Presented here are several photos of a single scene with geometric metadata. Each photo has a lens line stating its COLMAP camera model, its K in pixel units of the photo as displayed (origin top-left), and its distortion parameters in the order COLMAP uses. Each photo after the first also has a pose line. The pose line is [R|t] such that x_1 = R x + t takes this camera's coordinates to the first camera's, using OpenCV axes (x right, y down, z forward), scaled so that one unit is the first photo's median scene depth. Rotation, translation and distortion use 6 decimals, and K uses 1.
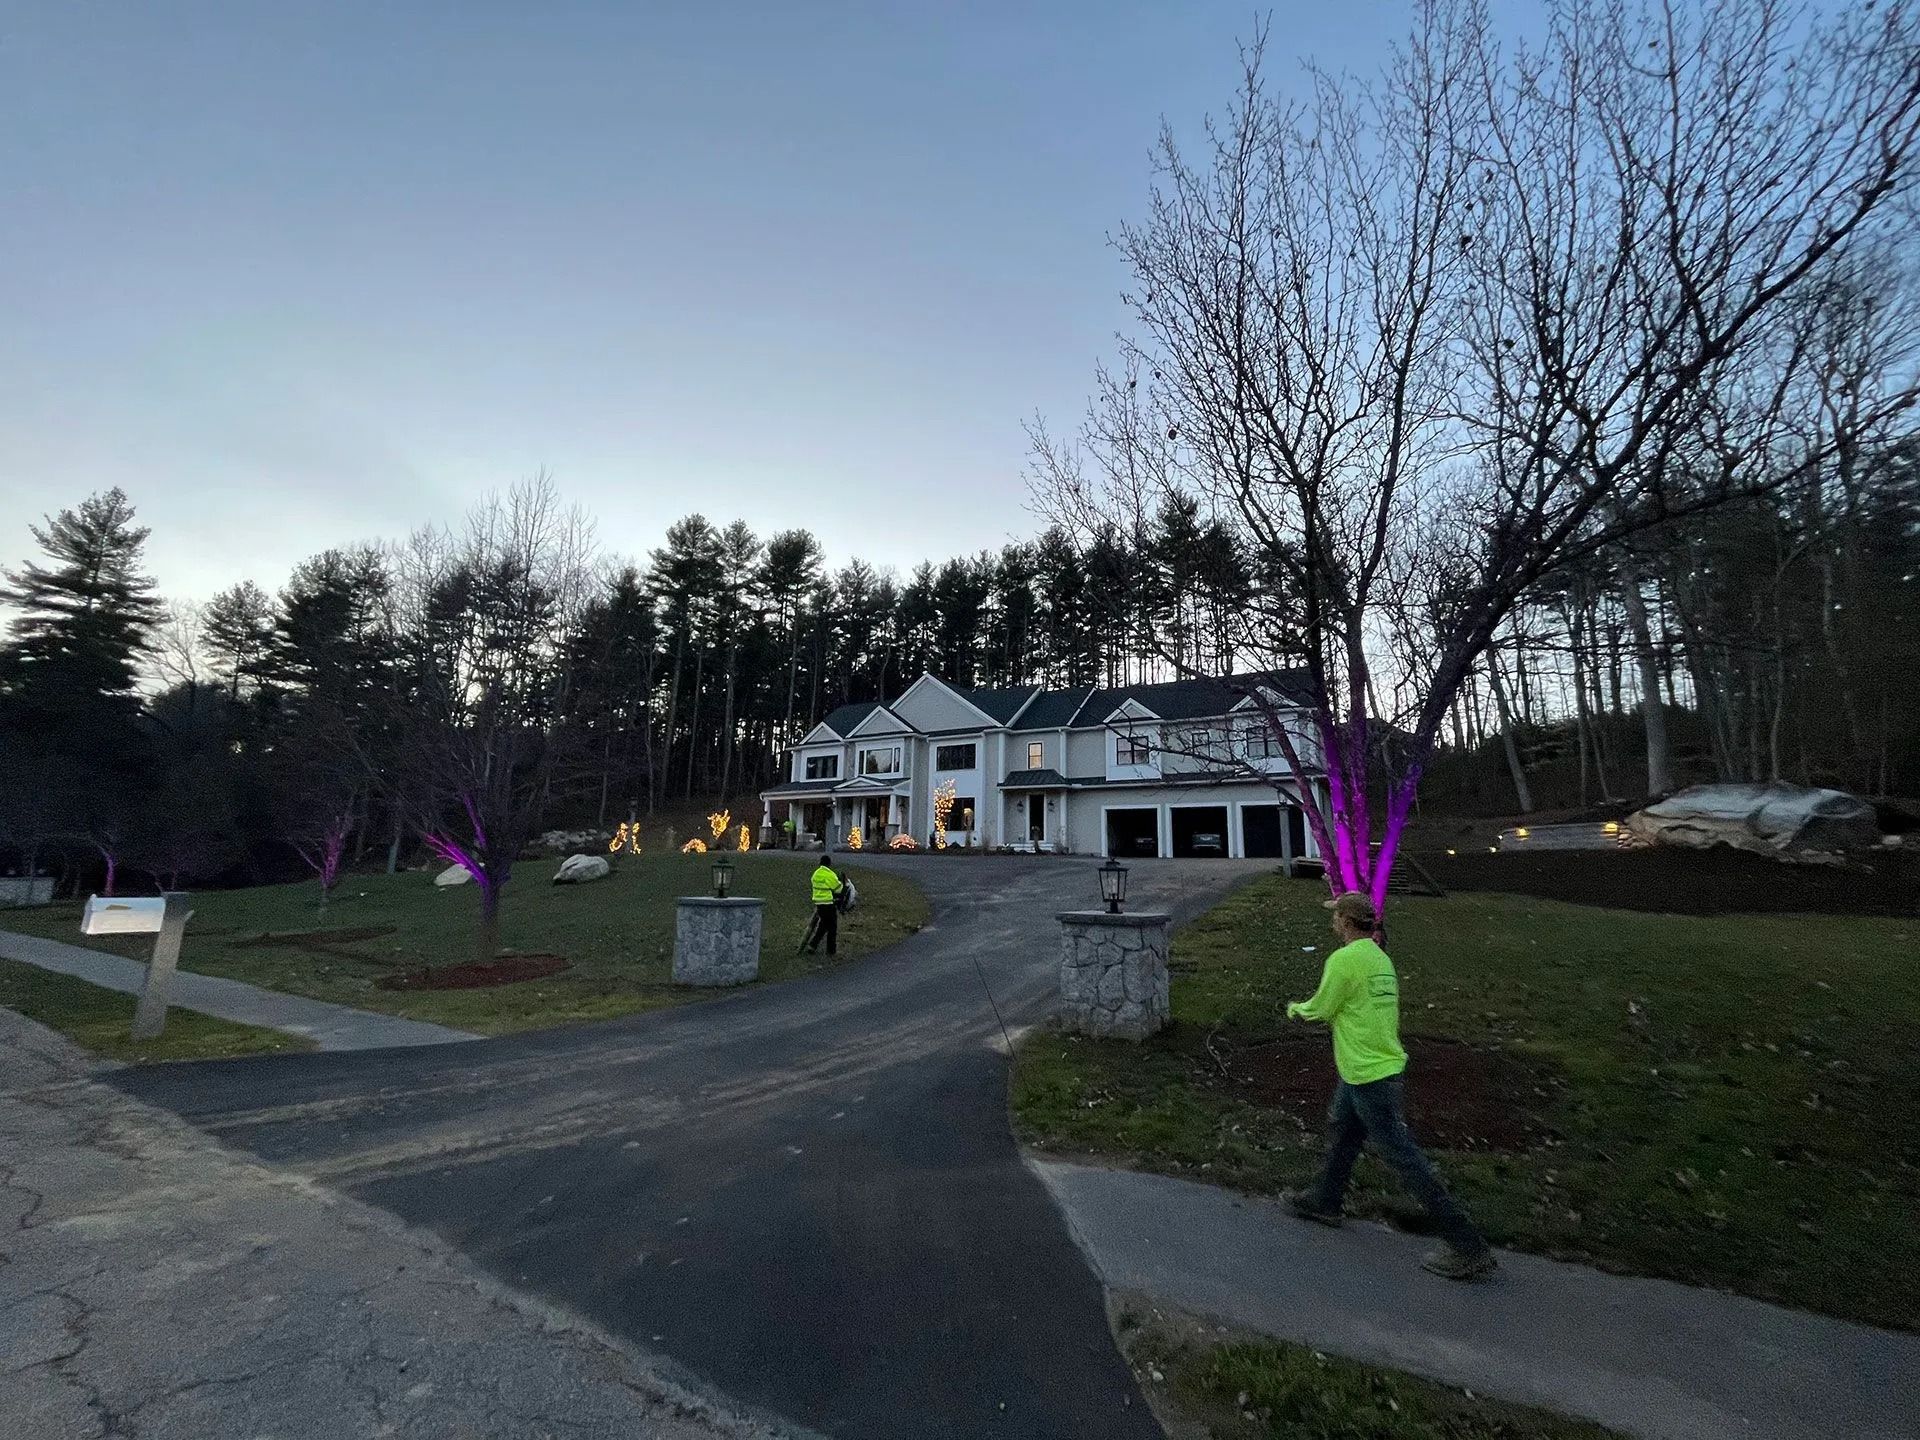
lens RADIAL K [[783.1, 0, 951.7], [0, 783.1, 721.5], [0, 0, 1]] dist [0.001852, 0.000425]
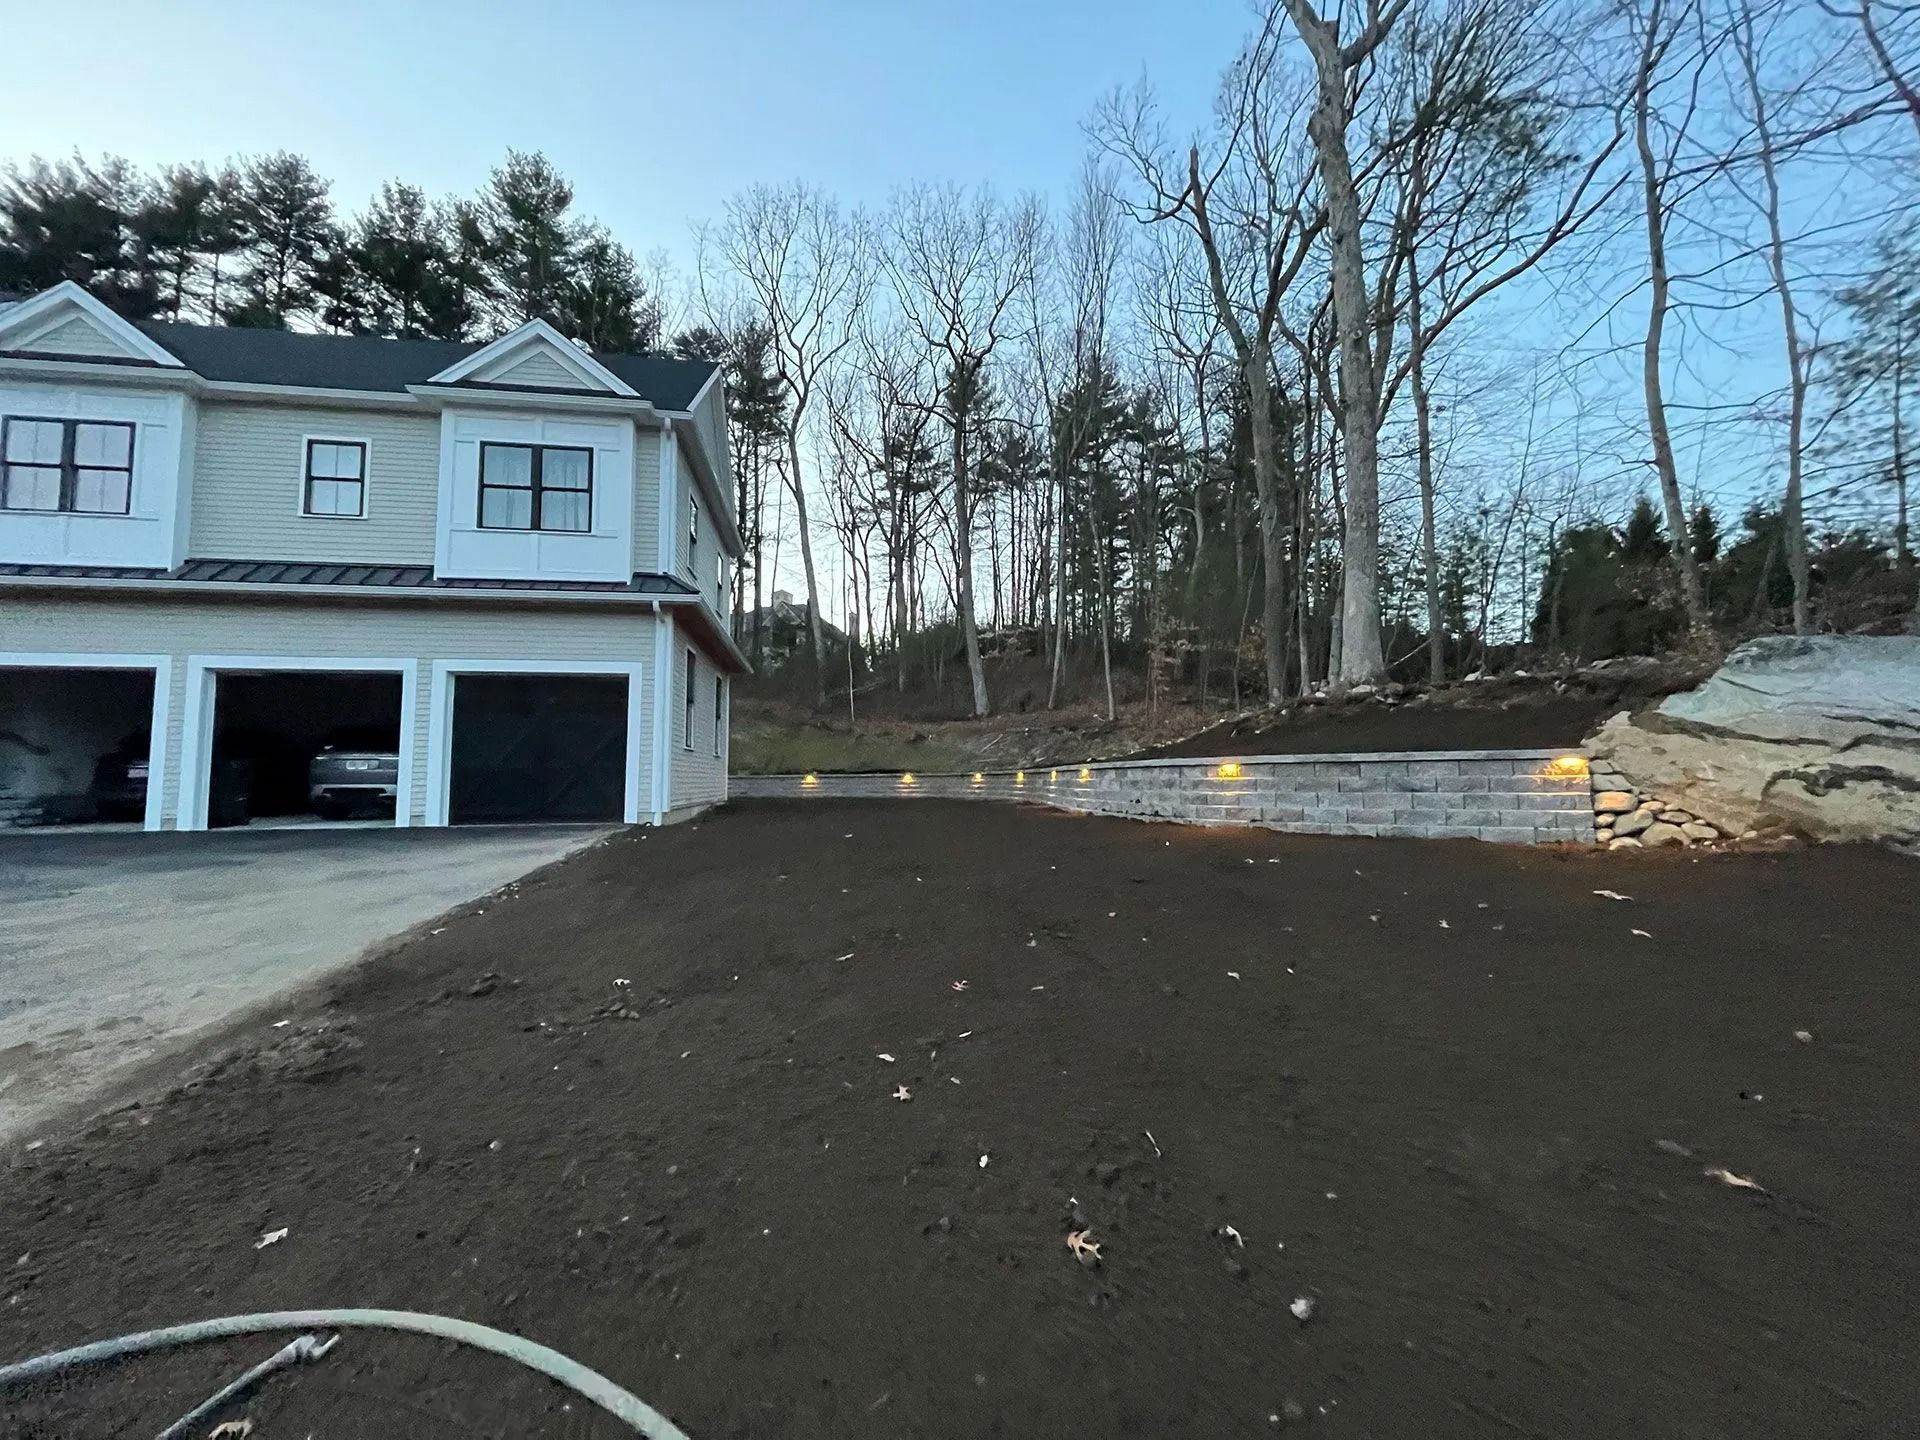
lens RADIAL K [[783.1, 0, 954.7], [0, 783.1, 721.5], [0, 0, 1]] dist [0.001852, 0.000425]
pose [[0.762997, 0.022067, 0.646025, 0.300657], [-0.104694, 0.990440, 0.089819, 0.071753], [-0.637867, -0.136167, 0.758013, 0.572865]]
